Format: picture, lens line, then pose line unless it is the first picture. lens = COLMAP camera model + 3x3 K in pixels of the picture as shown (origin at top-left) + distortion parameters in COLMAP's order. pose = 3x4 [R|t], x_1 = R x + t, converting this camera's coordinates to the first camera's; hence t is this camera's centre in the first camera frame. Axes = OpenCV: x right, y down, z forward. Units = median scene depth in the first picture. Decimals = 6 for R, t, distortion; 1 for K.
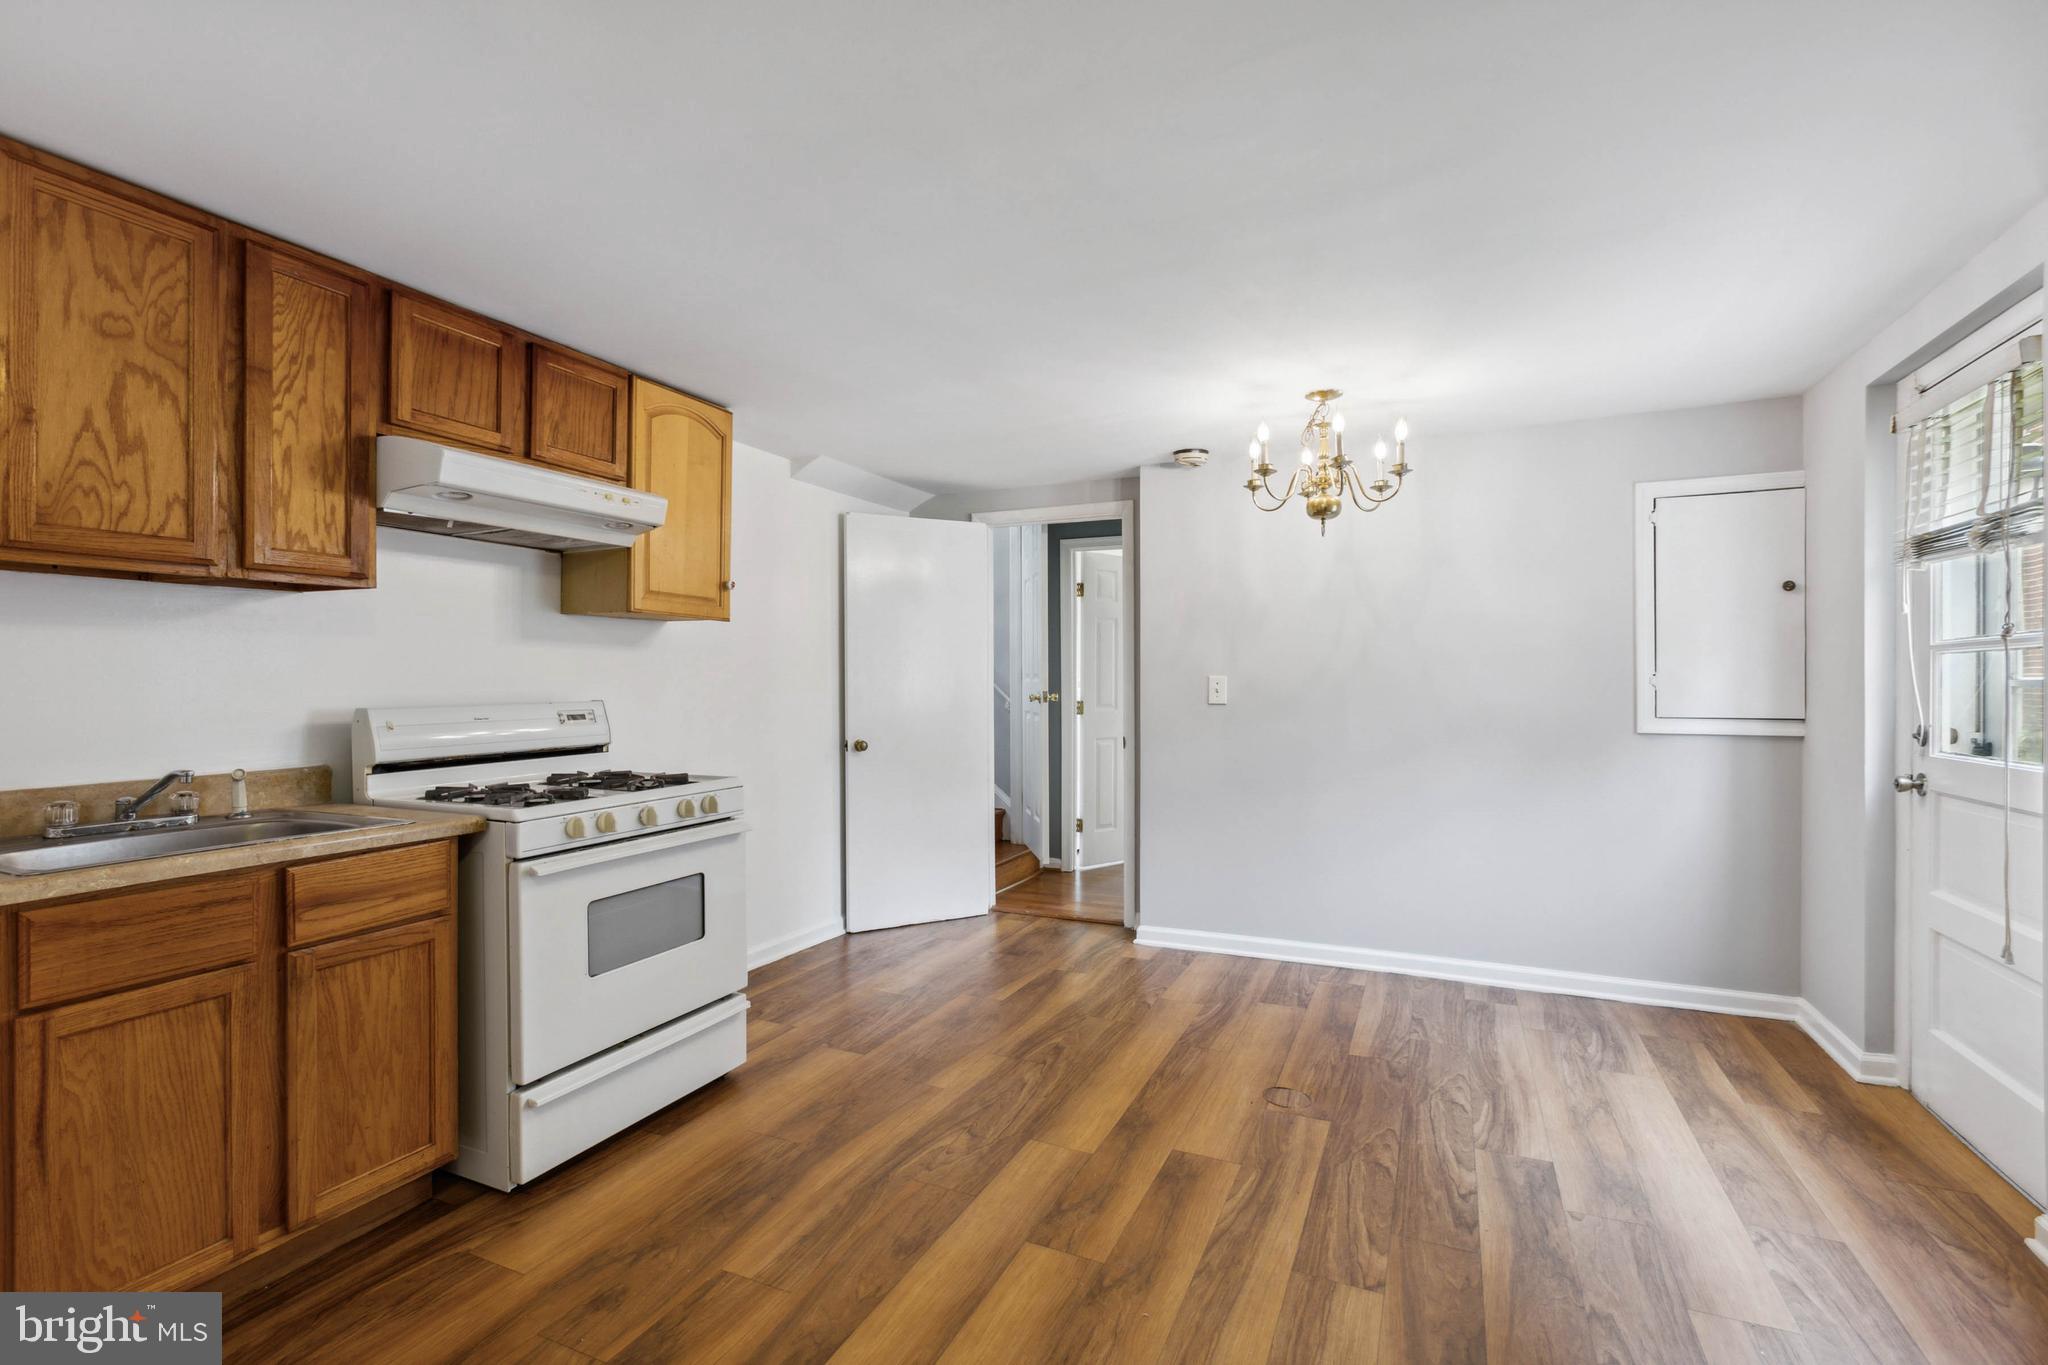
lens RADIAL K [[913.8, 0, 1019.6], [0, 913.8, 682.2], [0, 0, 1]] dist [-0.003541, -0.000660]
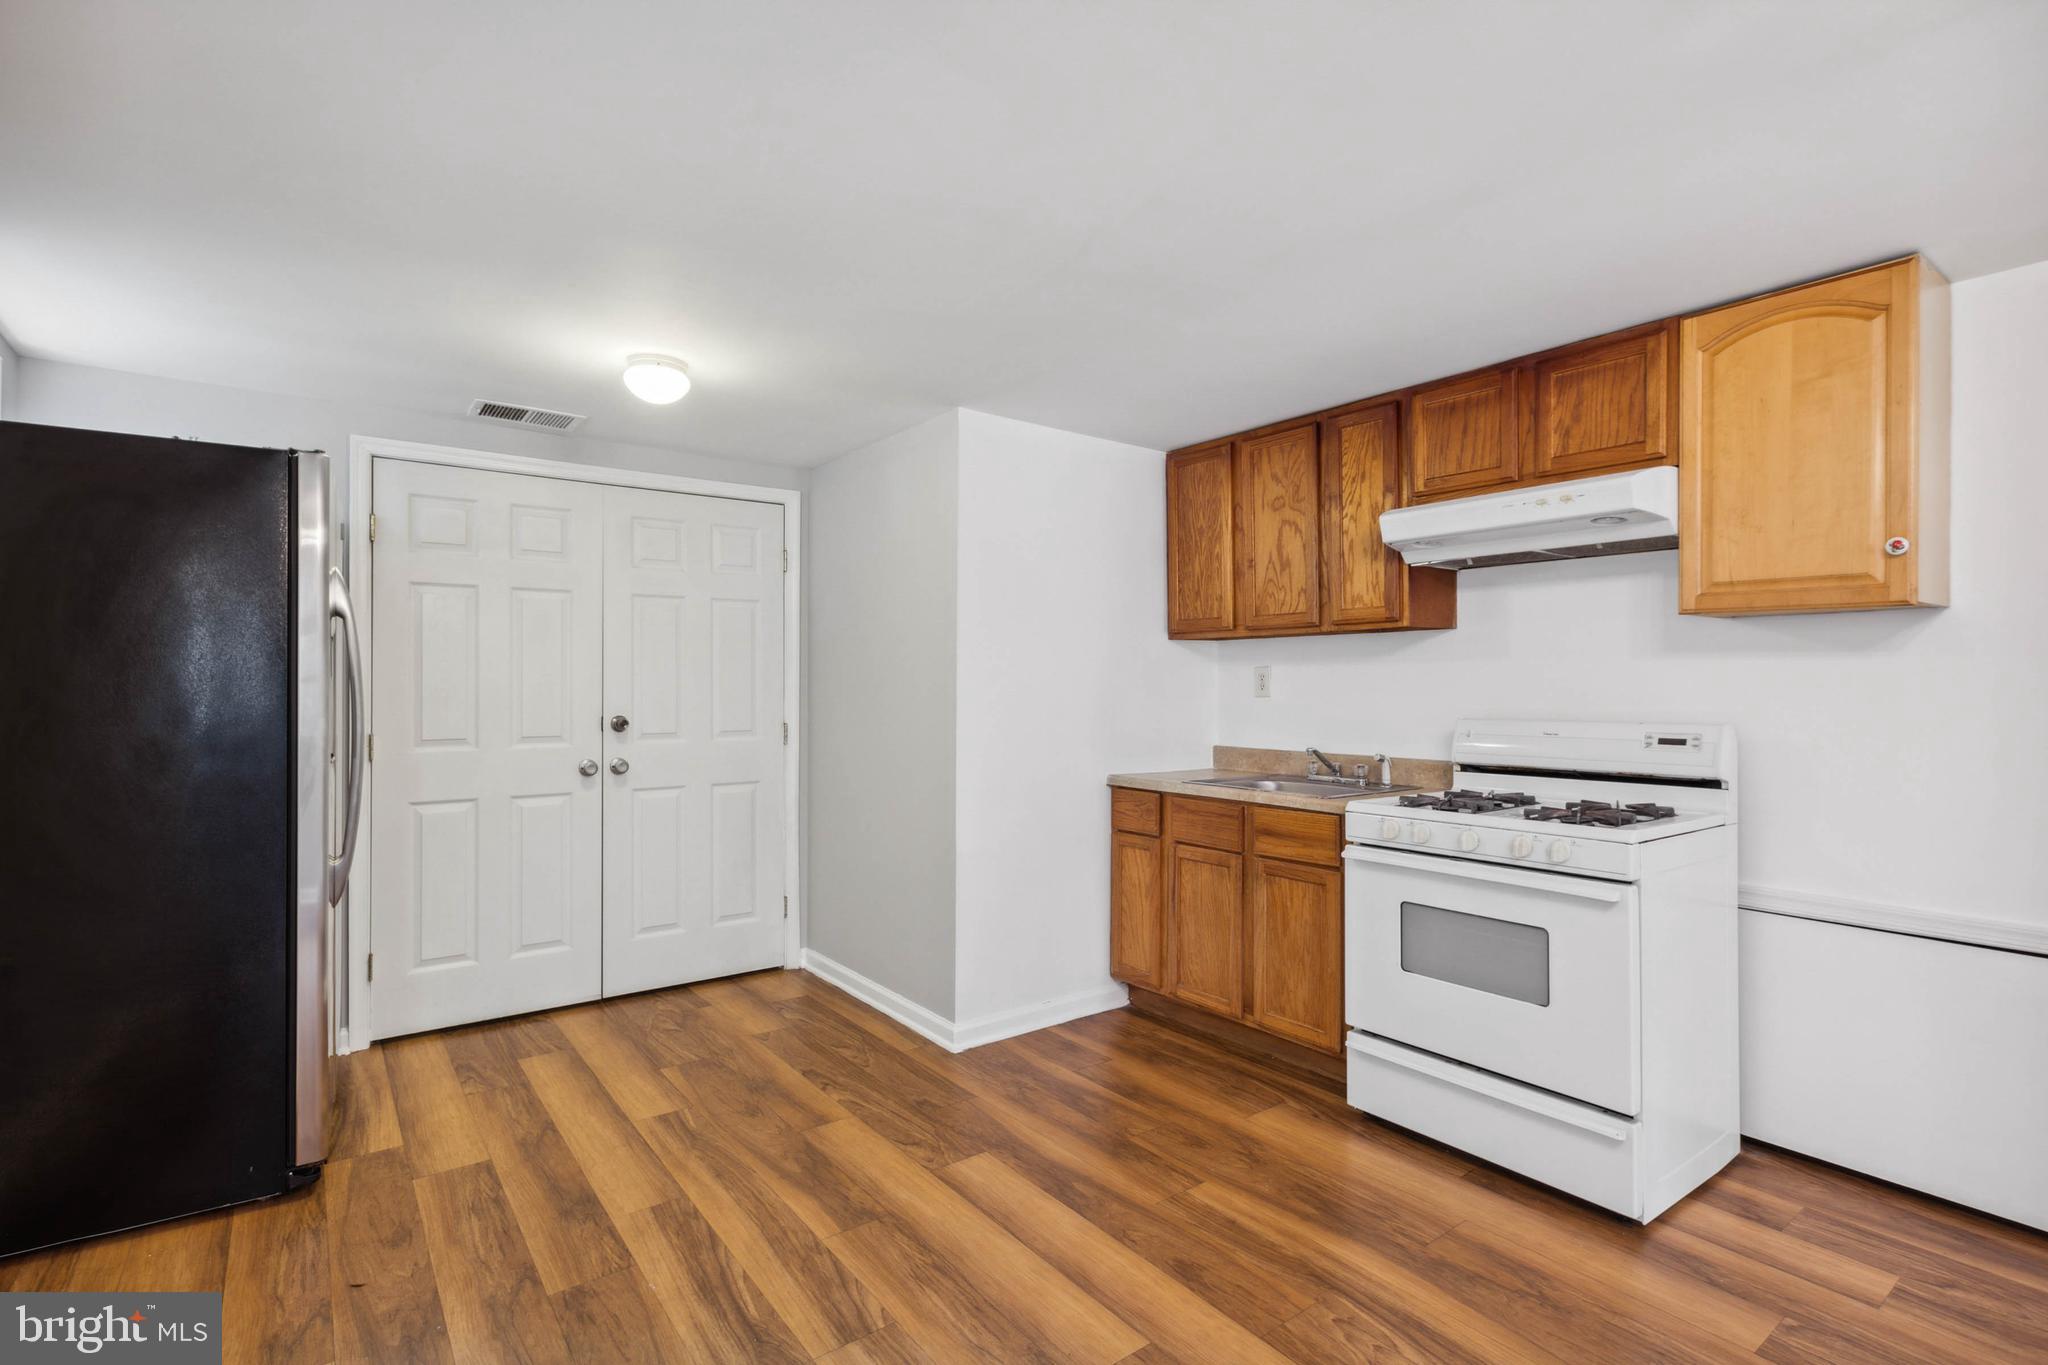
lens RADIAL K [[941.2, 0, 1018.3], [0, 941.2, 681.4], [0, 0, 1]] dist [0.015907, -0.000211]
pose [[-0.459166, 0.001599, -0.888349, 0.853222], [0.000419, 0.999999, 0.001583, -0.028769], [0.888350, 0.000355, -0.459166, 1.263671]]
